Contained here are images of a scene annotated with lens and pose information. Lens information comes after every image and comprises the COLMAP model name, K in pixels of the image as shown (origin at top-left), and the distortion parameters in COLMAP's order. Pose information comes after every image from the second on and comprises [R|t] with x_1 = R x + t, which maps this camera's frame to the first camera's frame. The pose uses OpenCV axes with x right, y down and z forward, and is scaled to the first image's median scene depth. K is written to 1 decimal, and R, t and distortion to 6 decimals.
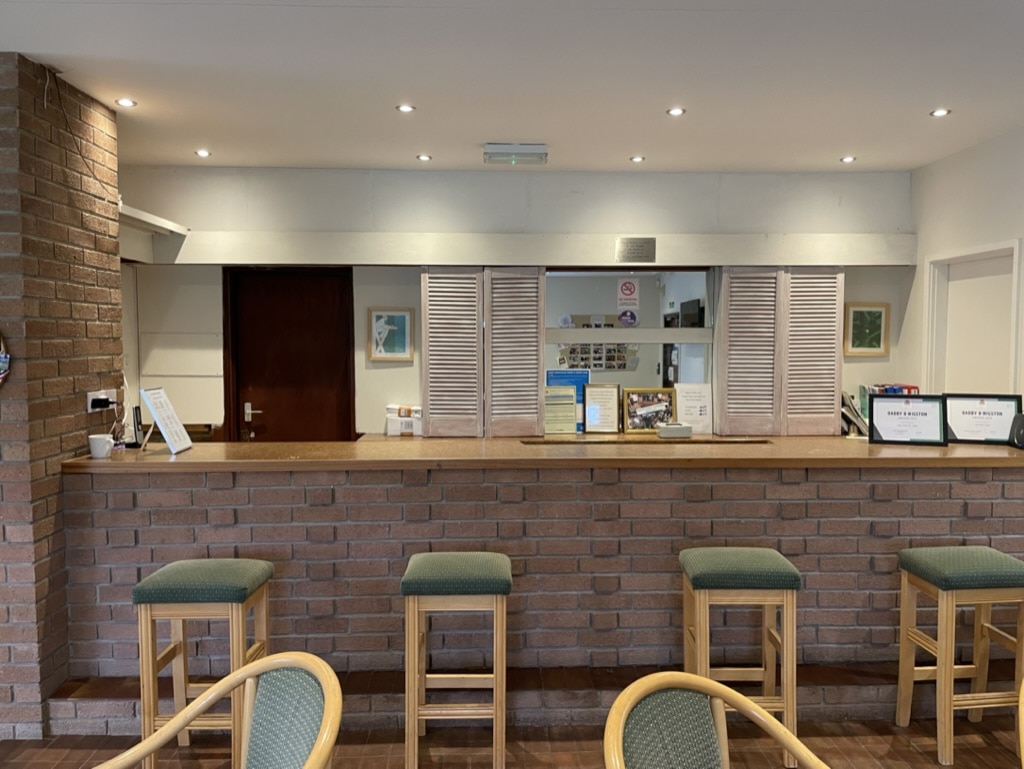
lens RADIAL K [[770.0, 0, 516.4], [0, 770.0, 387.7], [0, 0, 1]] dist [0.060654, -0.090455]
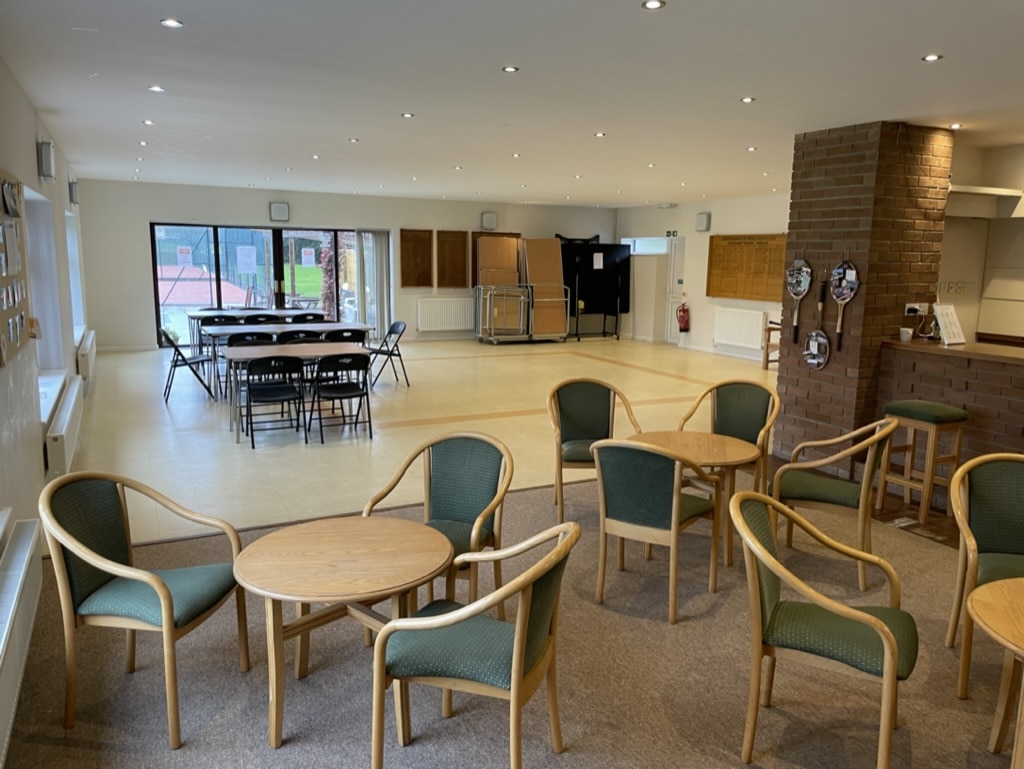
lens RADIAL K [[770.0, 0, 516.4], [0, 770.0, 387.7], [0, 0, 1]] dist [0.060654, -0.090455]
pose [[0.394900, 0.162387, -0.904259, 0.684250], [-0.070383, 0.986710, 0.146457, -0.002103], [0.916024, 0.005809, 0.401081, -0.479063]]
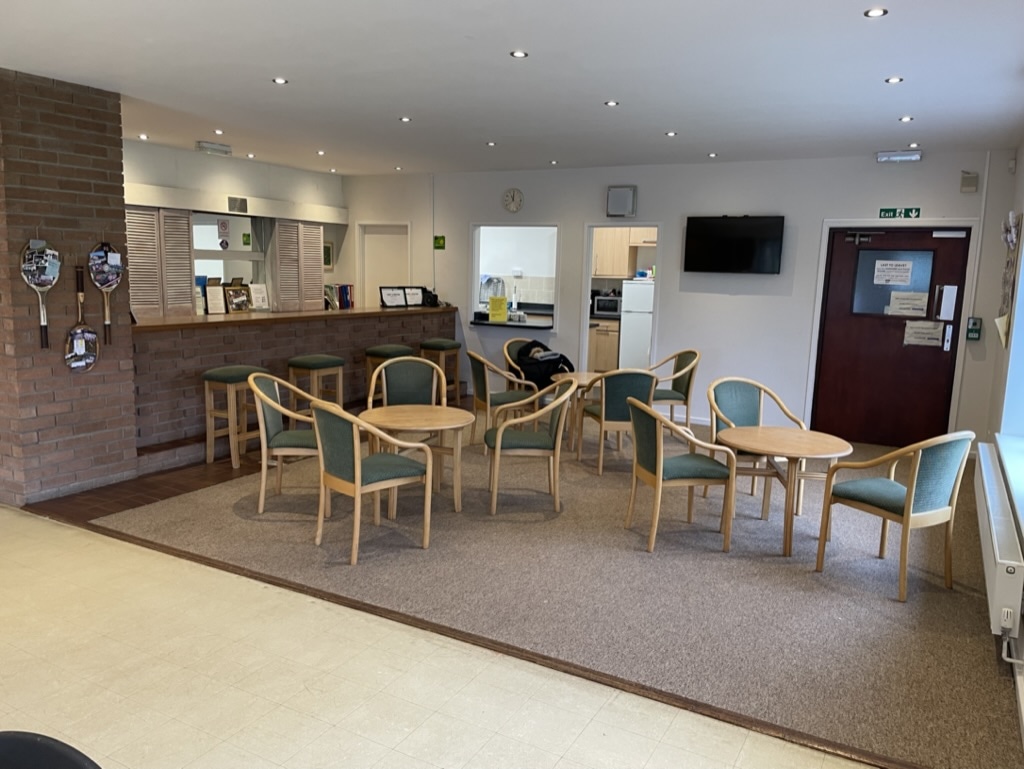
lens RADIAL K [[770.0, 0, 516.4], [0, 770.0, 387.7], [0, 0, 1]] dist [0.060654, -0.090455]
pose [[0.509971, -0.119866, 0.851799, -1.473556], [0.021637, 0.991718, 0.126602, 0.026572], [-0.859920, -0.046133, 0.508341, -0.600235]]
